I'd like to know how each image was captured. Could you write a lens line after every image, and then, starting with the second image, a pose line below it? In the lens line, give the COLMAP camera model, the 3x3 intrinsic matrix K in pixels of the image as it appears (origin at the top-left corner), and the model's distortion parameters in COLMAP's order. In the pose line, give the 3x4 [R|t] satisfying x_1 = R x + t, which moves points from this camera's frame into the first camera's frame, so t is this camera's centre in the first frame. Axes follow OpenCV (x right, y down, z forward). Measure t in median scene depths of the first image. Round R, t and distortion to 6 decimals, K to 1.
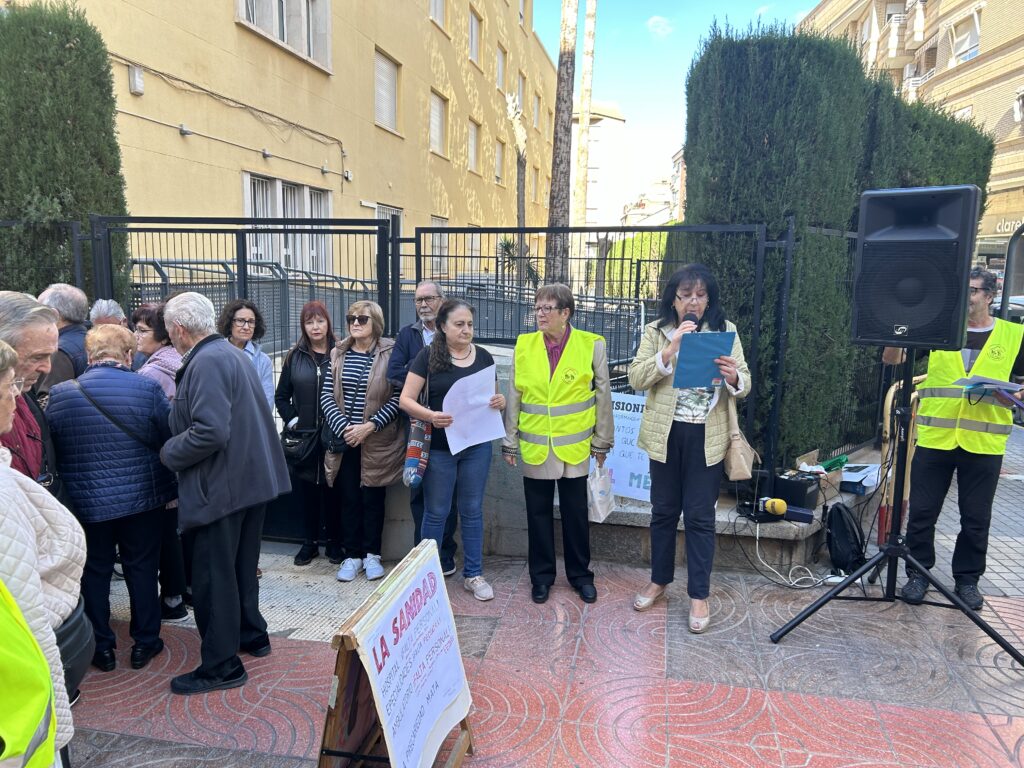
lens RADIAL K [[787.7, 0, 510.9], [0, 787.7, 369.8], [0, 0, 1]] dist [0.067276, -0.055366]
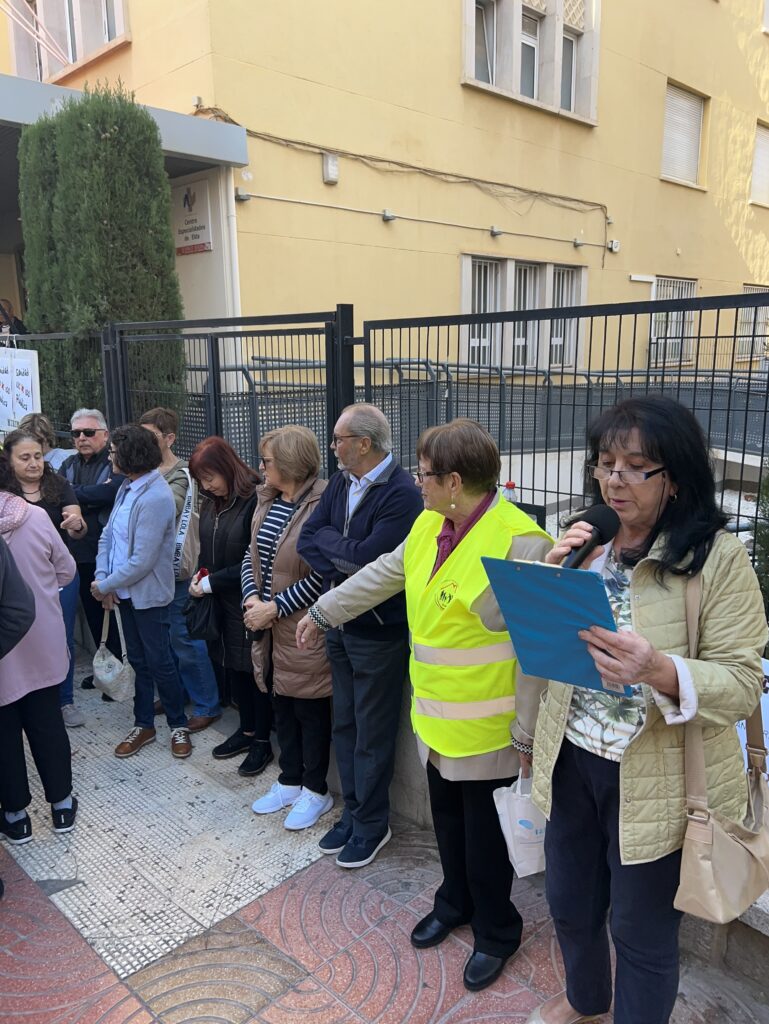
lens RADIAL K [[788.0, 0, 384.1], [0, 788.0, 514.5], [0, 0, 1]] dist [0.042891, -0.030915]
pose [[0.825803, 0.090693, -0.556619, 0.183722], [-0.046904, 0.994610, 0.092470, -0.051758], [0.562005, -0.050254, 0.825606, 0.288850]]
